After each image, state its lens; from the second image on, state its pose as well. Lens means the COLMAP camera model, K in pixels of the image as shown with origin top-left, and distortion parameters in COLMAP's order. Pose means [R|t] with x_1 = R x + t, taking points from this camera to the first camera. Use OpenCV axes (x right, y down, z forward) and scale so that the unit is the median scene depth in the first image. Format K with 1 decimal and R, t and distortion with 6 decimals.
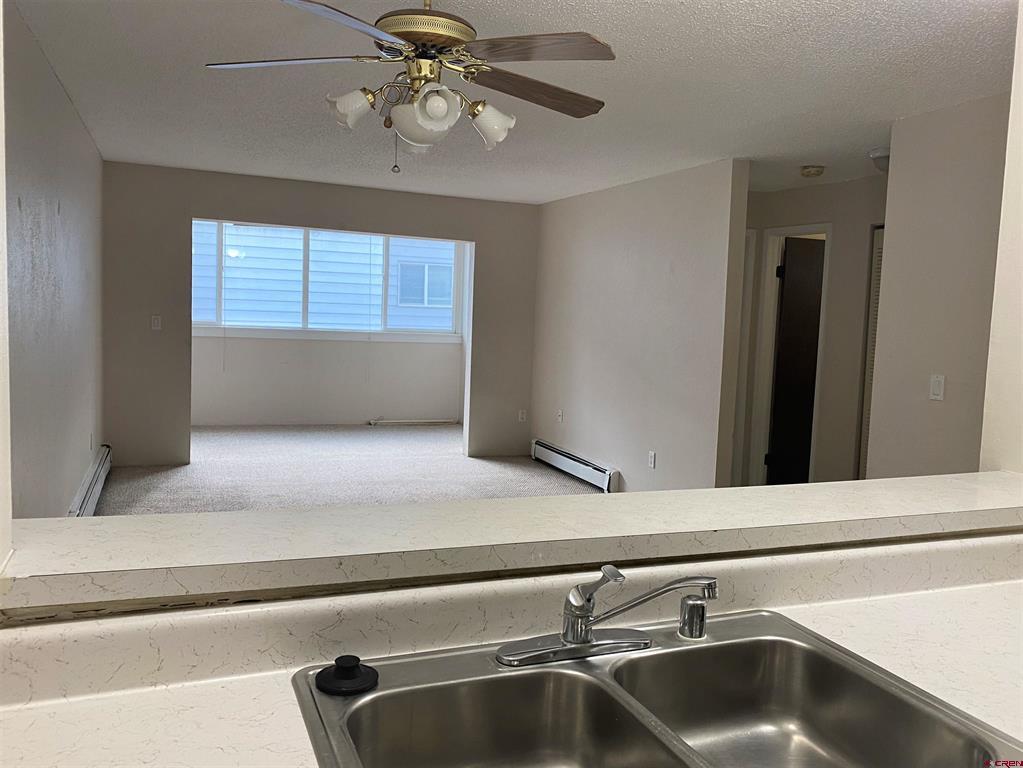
lens RADIAL K [[814.9, 0, 511.5], [0, 814.9, 384.0], [0, 0, 1]] dist [0.005713, 0.000988]
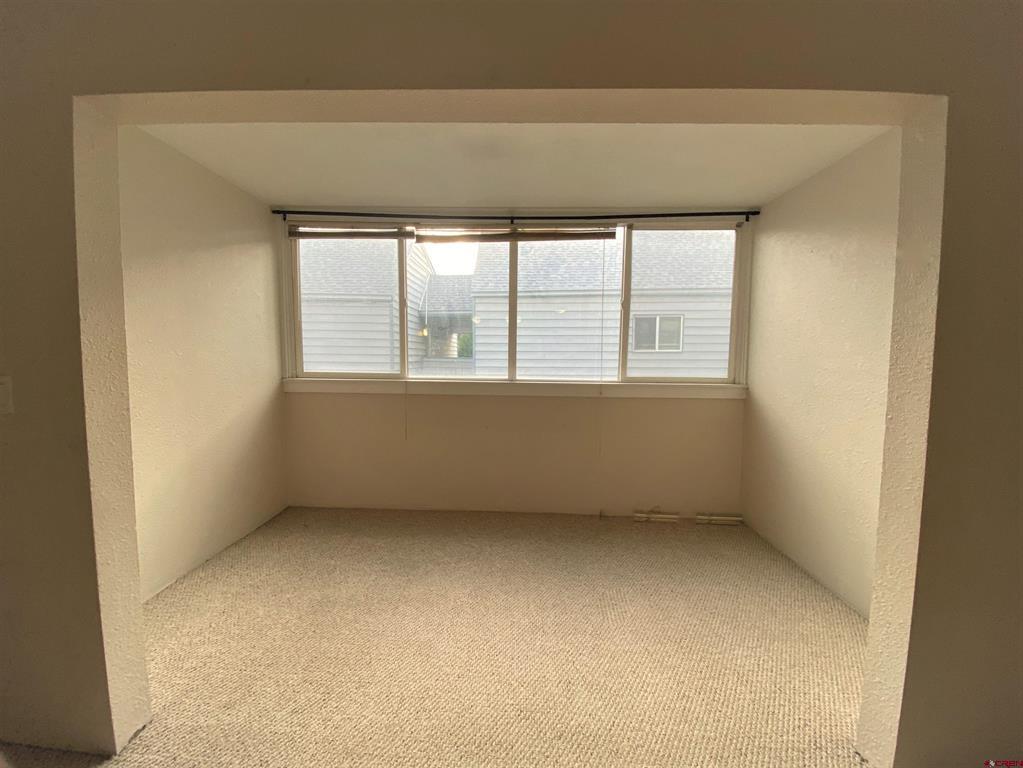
lens RADIAL K [[412.9, 0, 511.3], [0, 412.9, 379.6], [0, 0, 1]] dist [0.070102, -0.047755]
pose [[0.915465, -0.009018, -0.402296, -0.101204], [-0.006325, 0.999303, -0.036795, -0.053770], [0.402347, 0.036229, 0.914770, 0.642682]]
